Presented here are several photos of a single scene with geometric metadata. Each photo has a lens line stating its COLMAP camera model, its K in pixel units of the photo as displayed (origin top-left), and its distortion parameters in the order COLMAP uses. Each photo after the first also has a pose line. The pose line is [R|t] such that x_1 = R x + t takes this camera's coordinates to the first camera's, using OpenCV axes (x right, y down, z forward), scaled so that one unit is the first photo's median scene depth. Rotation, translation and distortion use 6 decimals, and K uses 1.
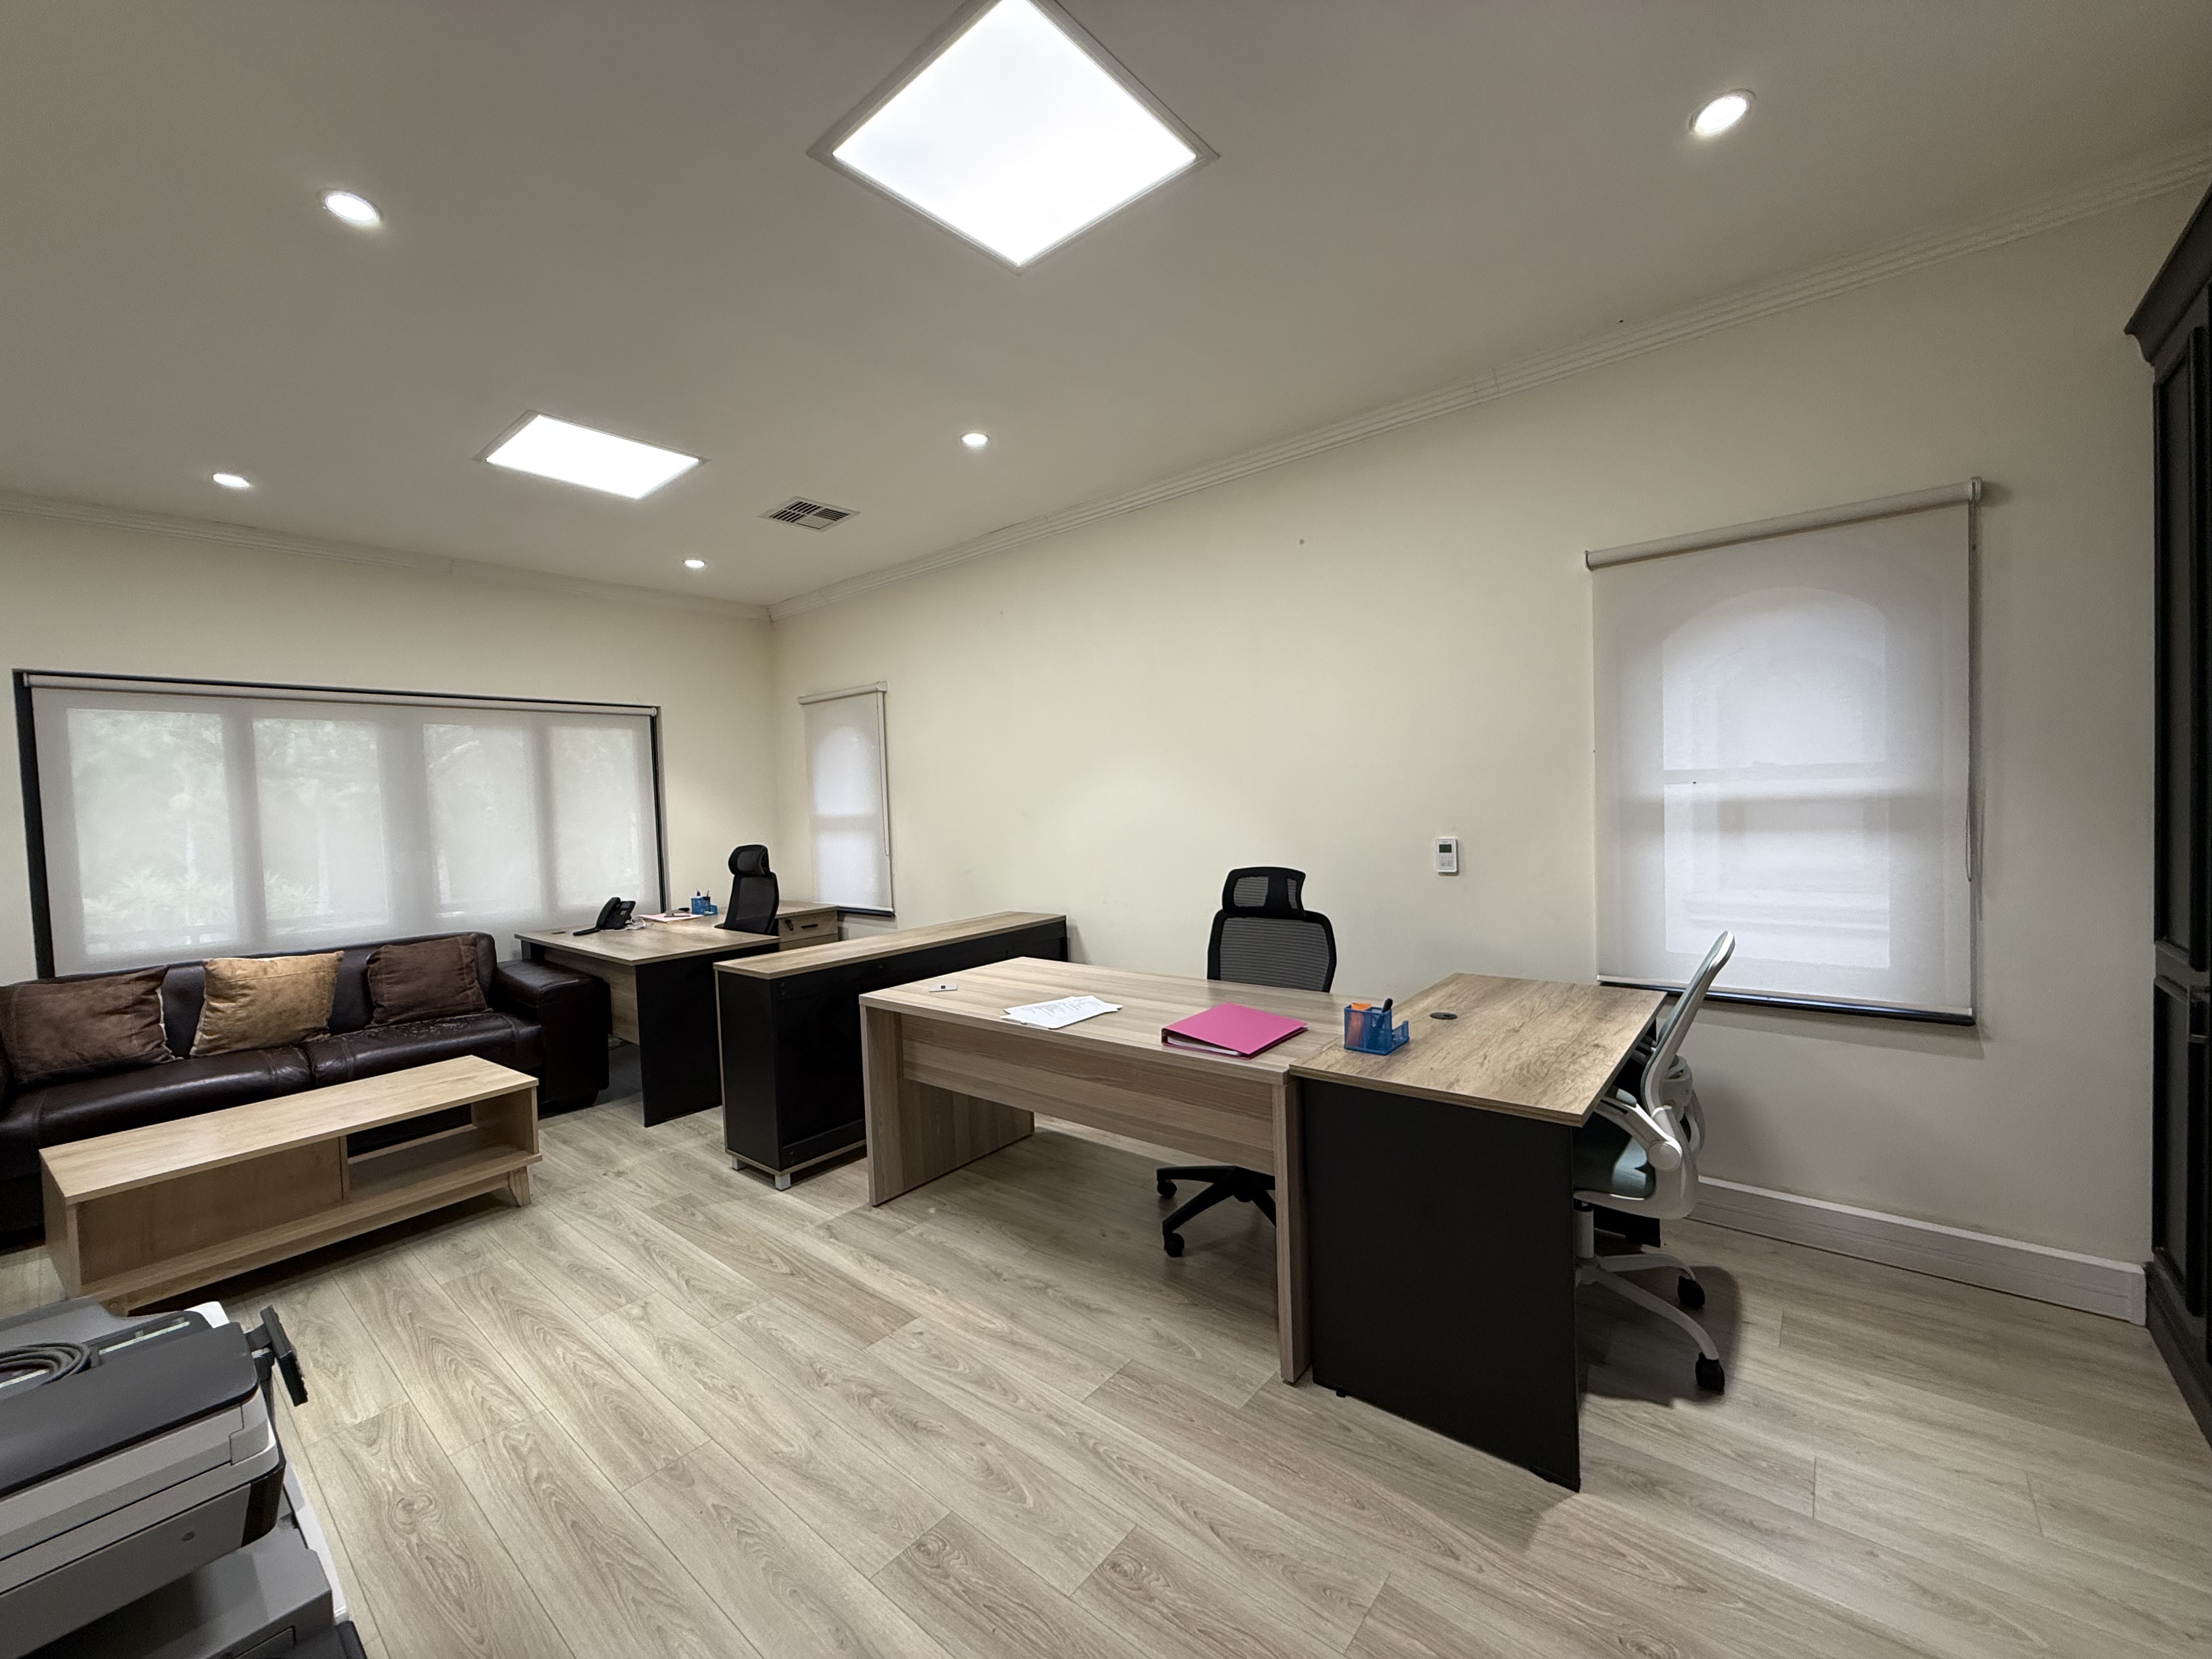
lens RADIAL K [[883.8, 0, 1096.3], [0, 883.8, 828.7], [0, 0, 1]] dist [0.001068, 0.000346]
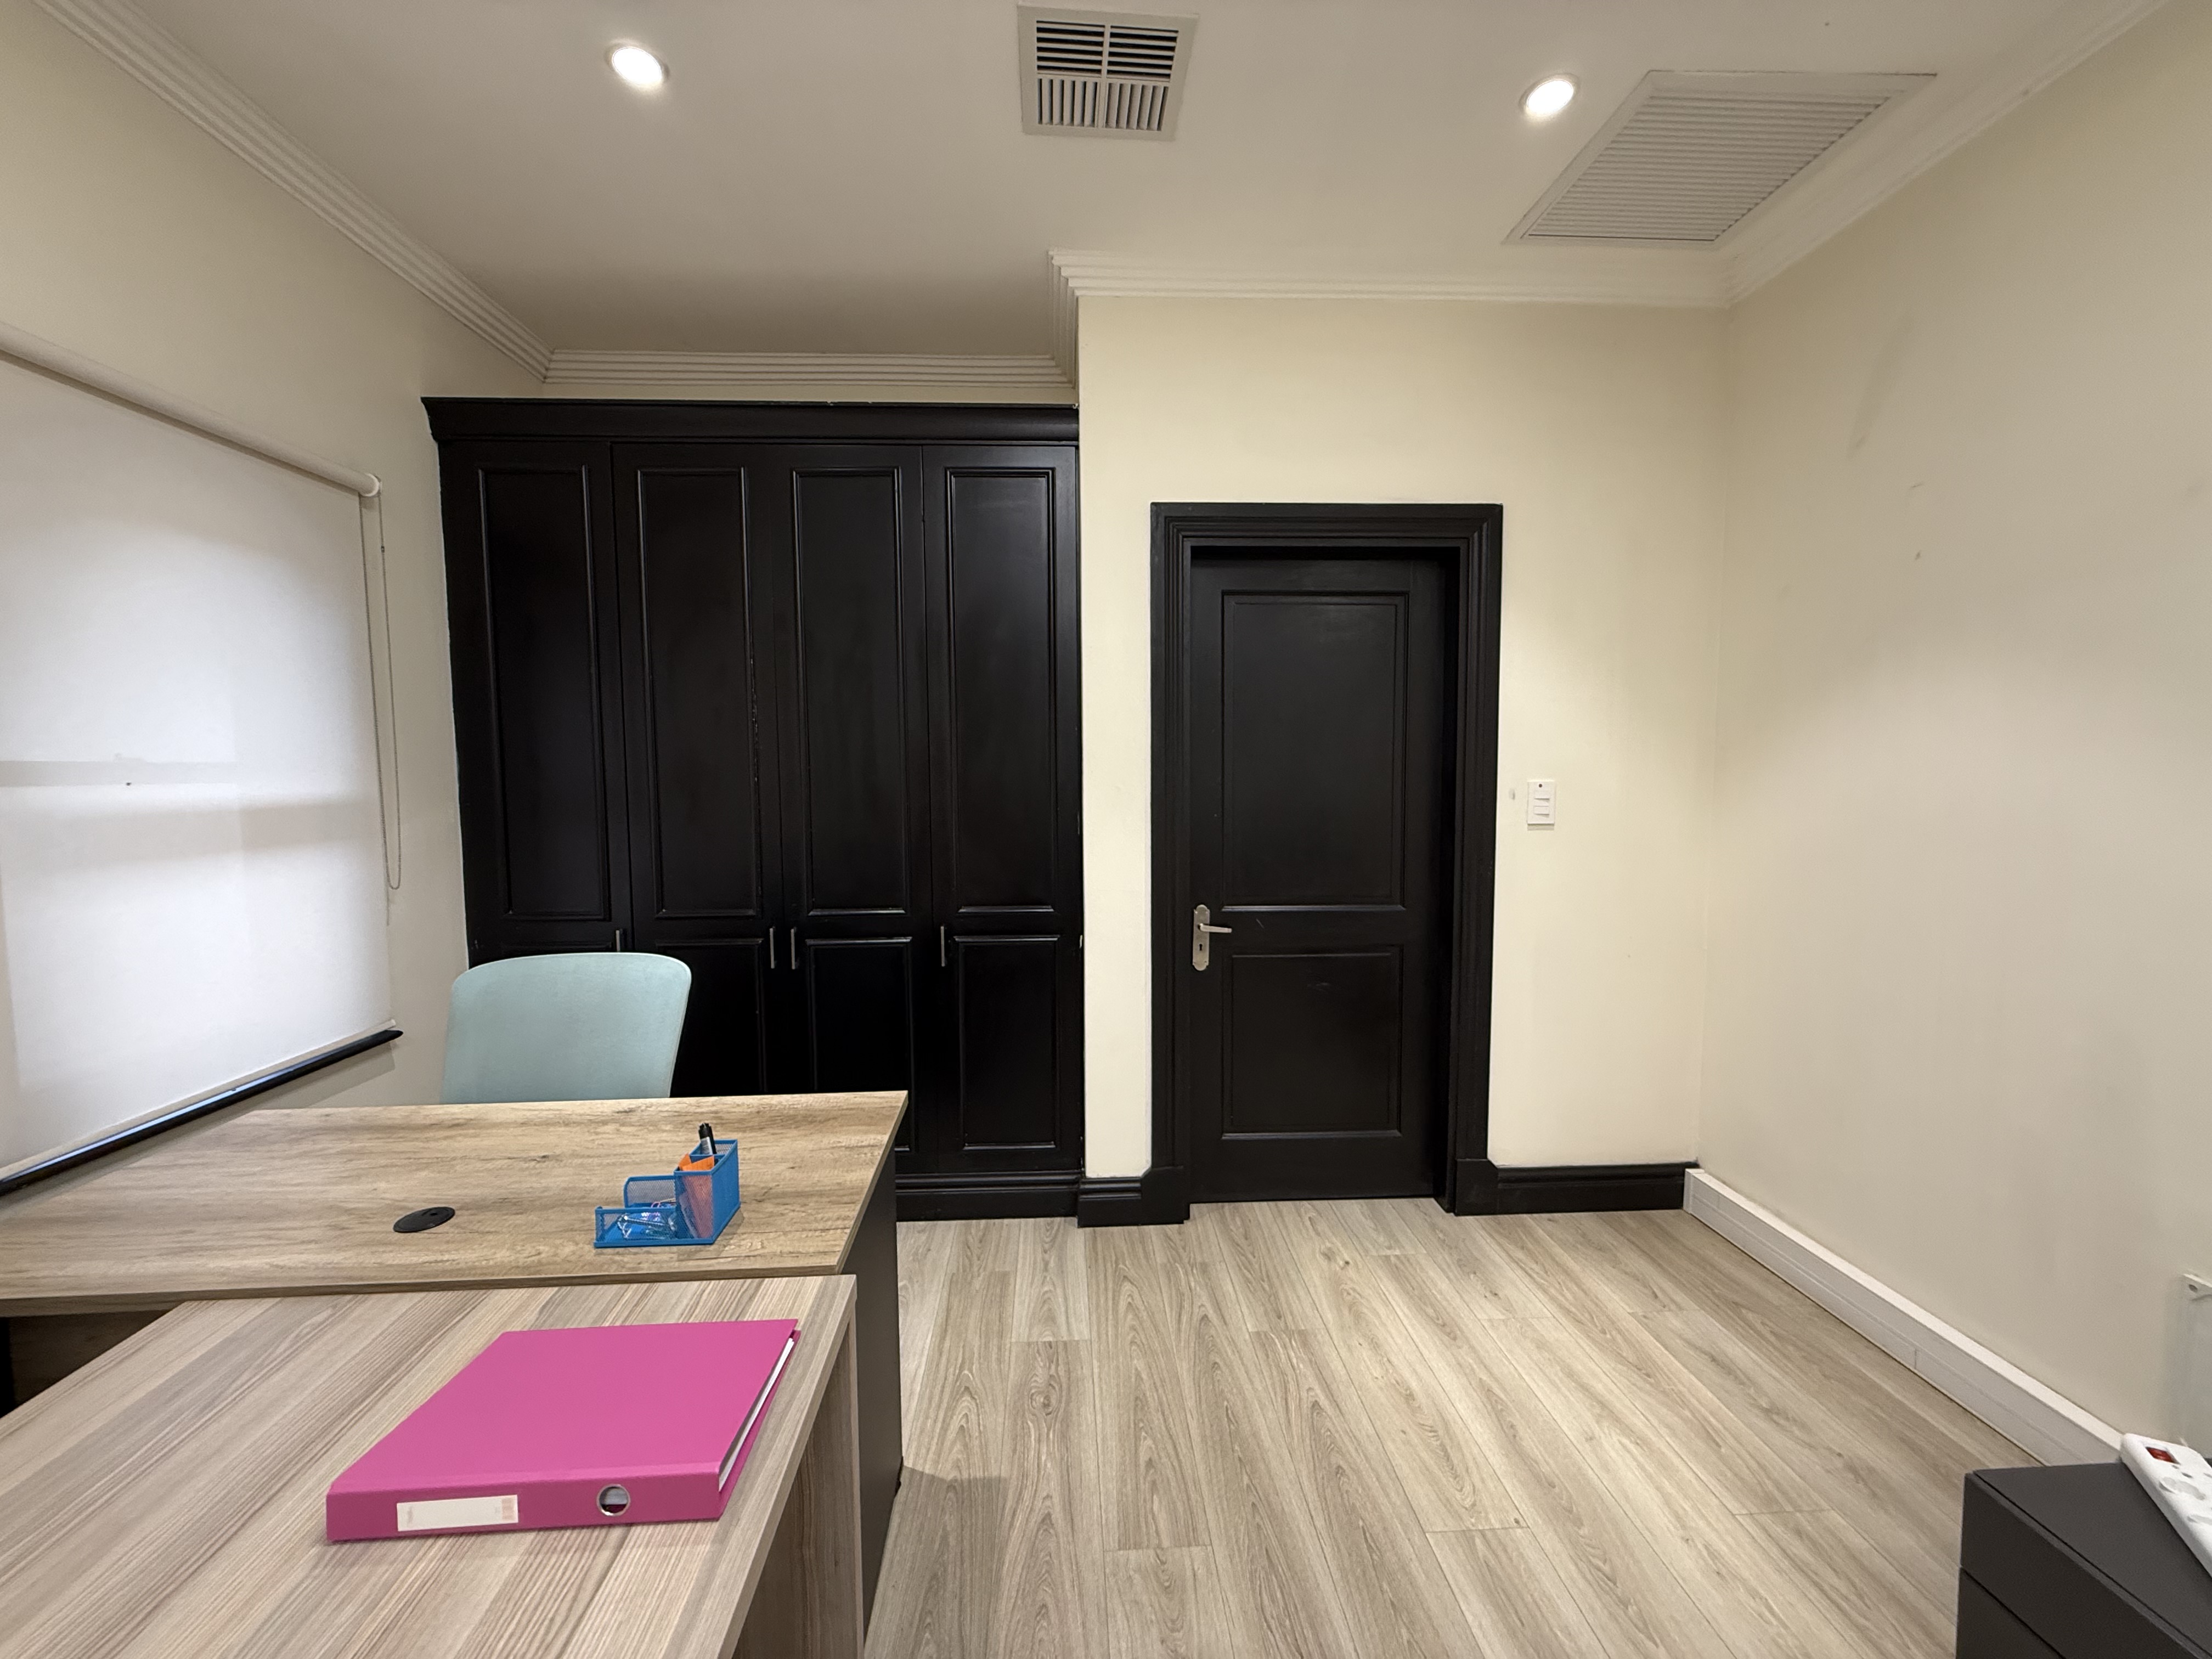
lens RADIAL K [[886.3, 0, 1106.0], [0, 886.3, 829.5], [0, 0, 1]] dist [0.010478, 0.000075]
pose [[-0.684189, -0.009834, 0.729239, -0.211939], [0.056071, 0.996240, 0.066041, -0.023271], [-0.727146, 0.086073, -0.681065, 0.855715]]
